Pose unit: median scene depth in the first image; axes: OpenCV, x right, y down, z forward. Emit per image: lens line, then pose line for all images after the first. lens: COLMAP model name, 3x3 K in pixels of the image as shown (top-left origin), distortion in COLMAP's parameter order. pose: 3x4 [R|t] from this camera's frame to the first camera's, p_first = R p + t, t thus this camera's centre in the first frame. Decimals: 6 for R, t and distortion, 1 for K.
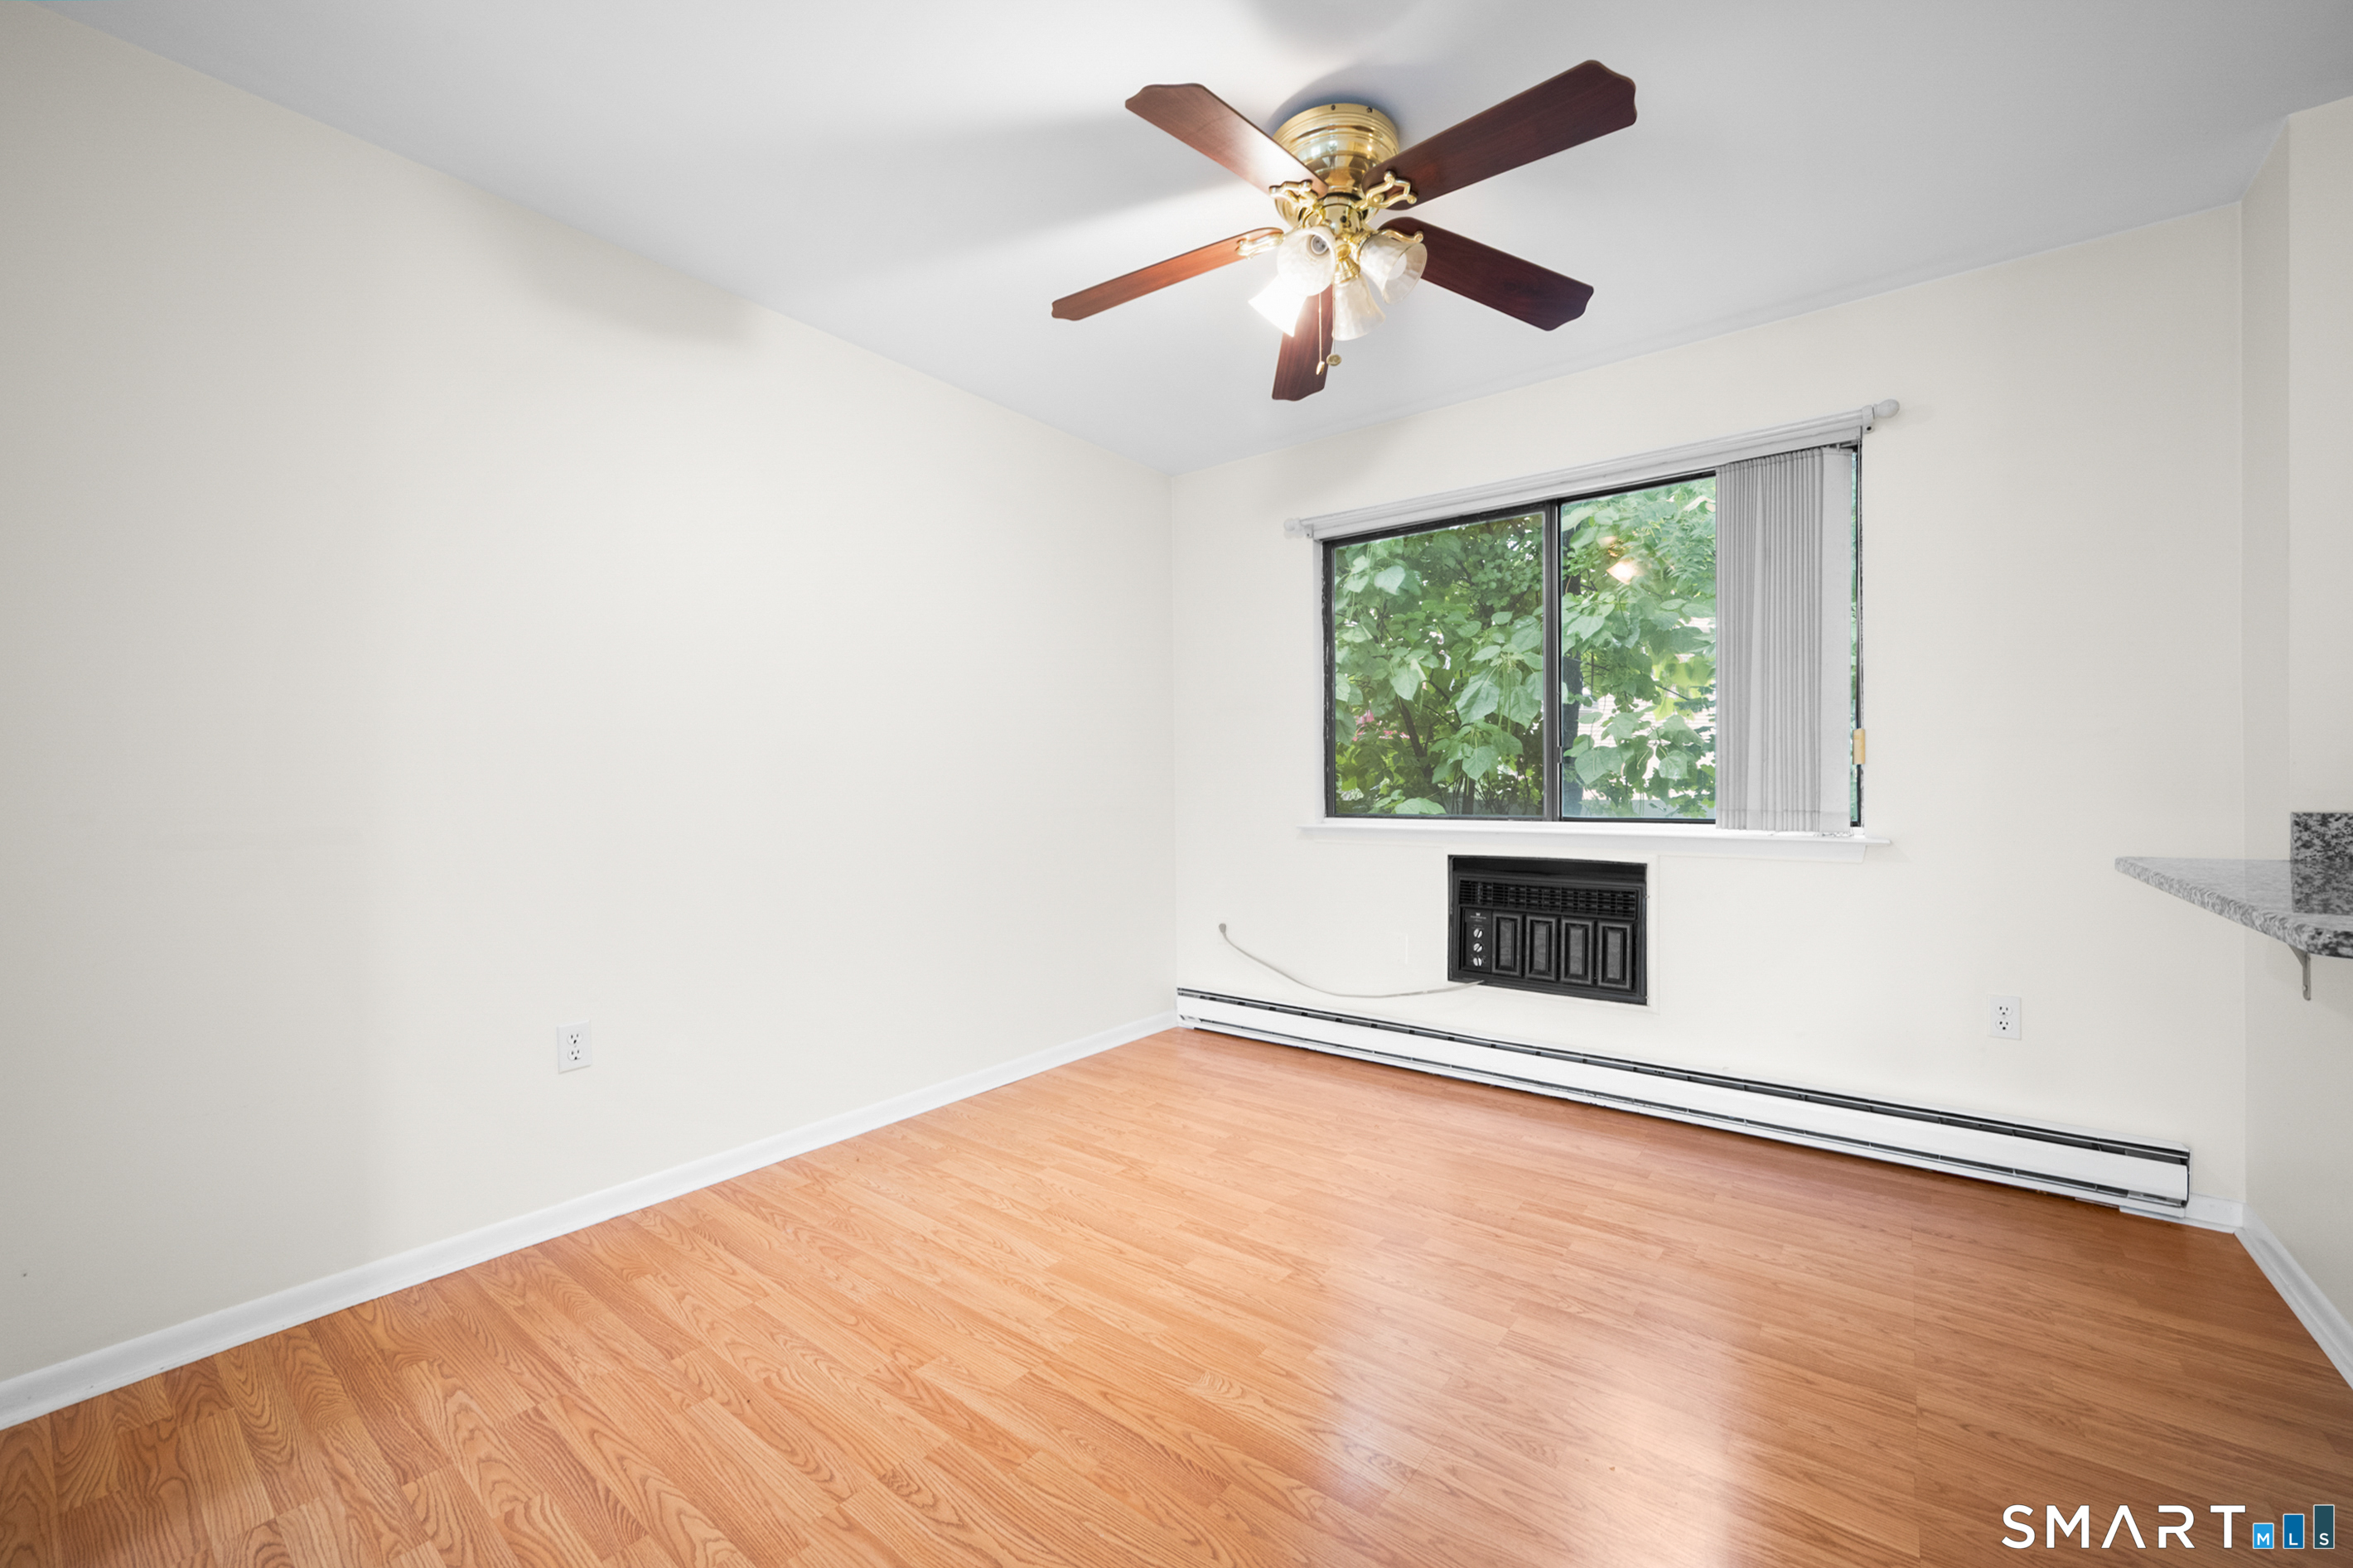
lens RADIAL K [[926.6, 0, 1175.3], [0, 926.6, 788.7], [0, 0, 1]] dist [-0.002901, 0.000236]
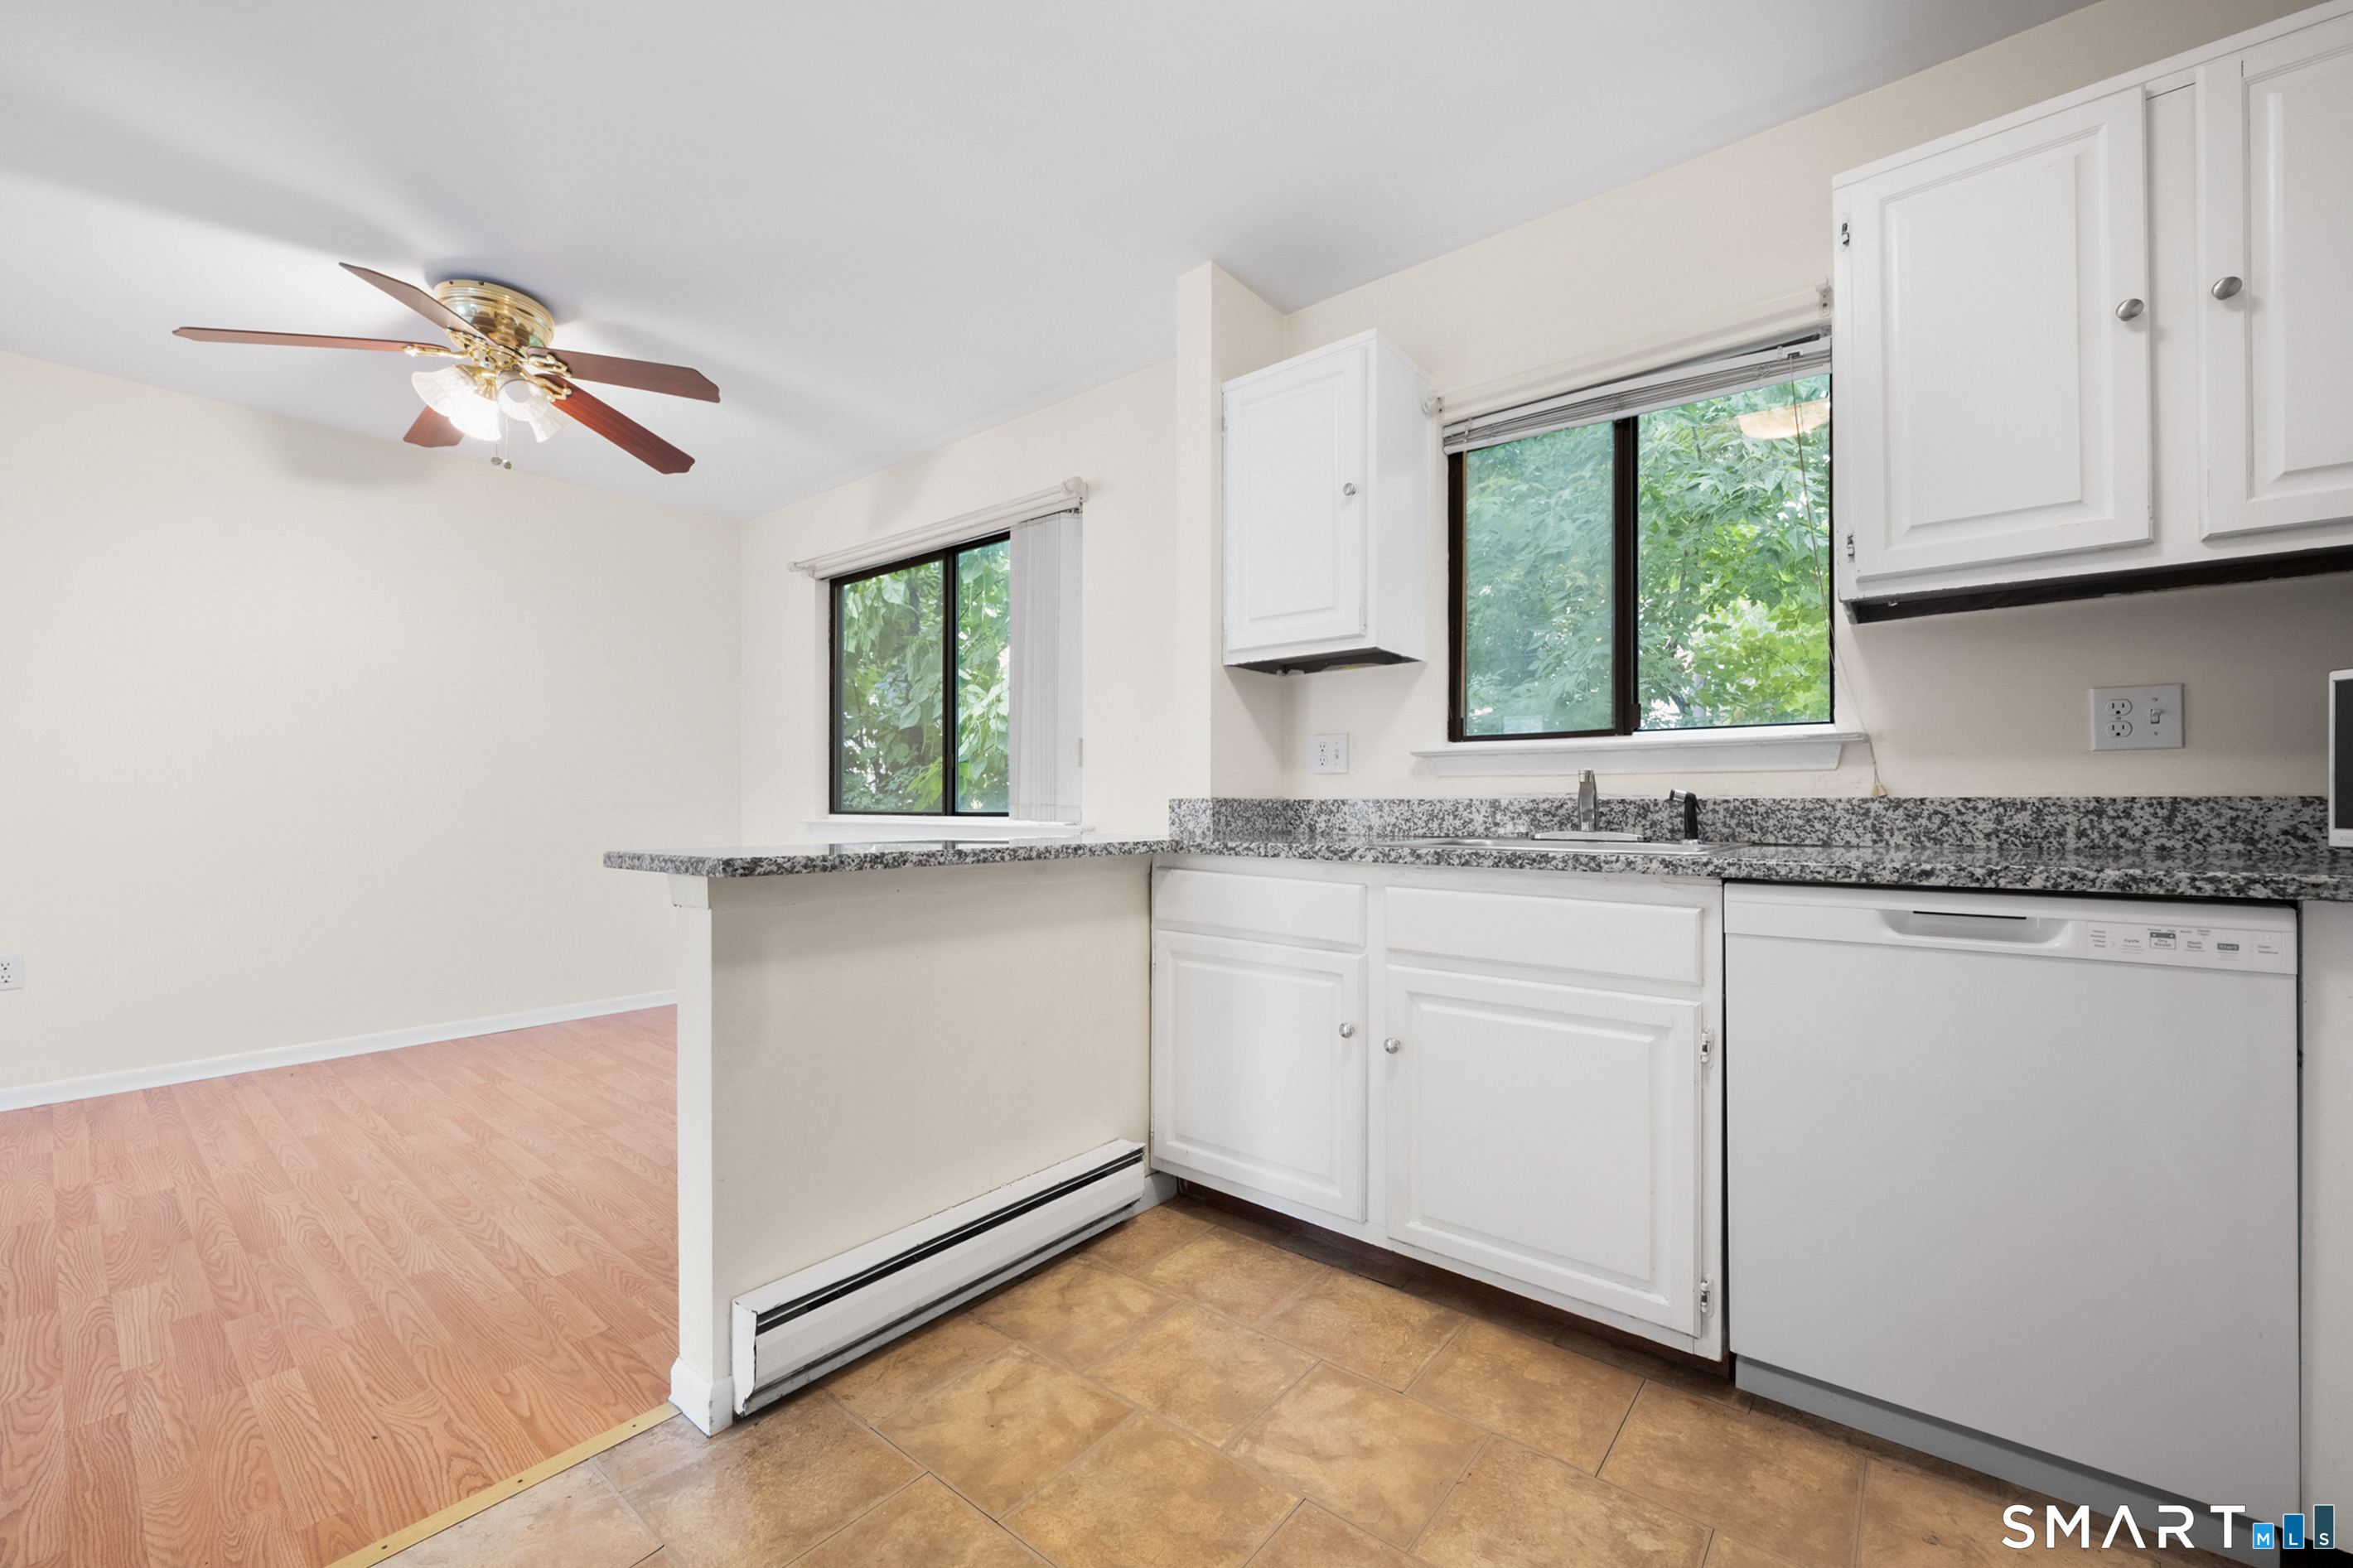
lens RADIAL K [[926.6, 0, 1171.6], [0, 926.6, 800.4], [0, 0, 1]] dist [-0.002901, 0.000236]
pose [[0.999788, 0.007266, -0.019290, 0.780286], [-0.007411, 0.999945, -0.007458, 0.024395], [0.019235, 0.007599, 0.999786, -0.211472]]
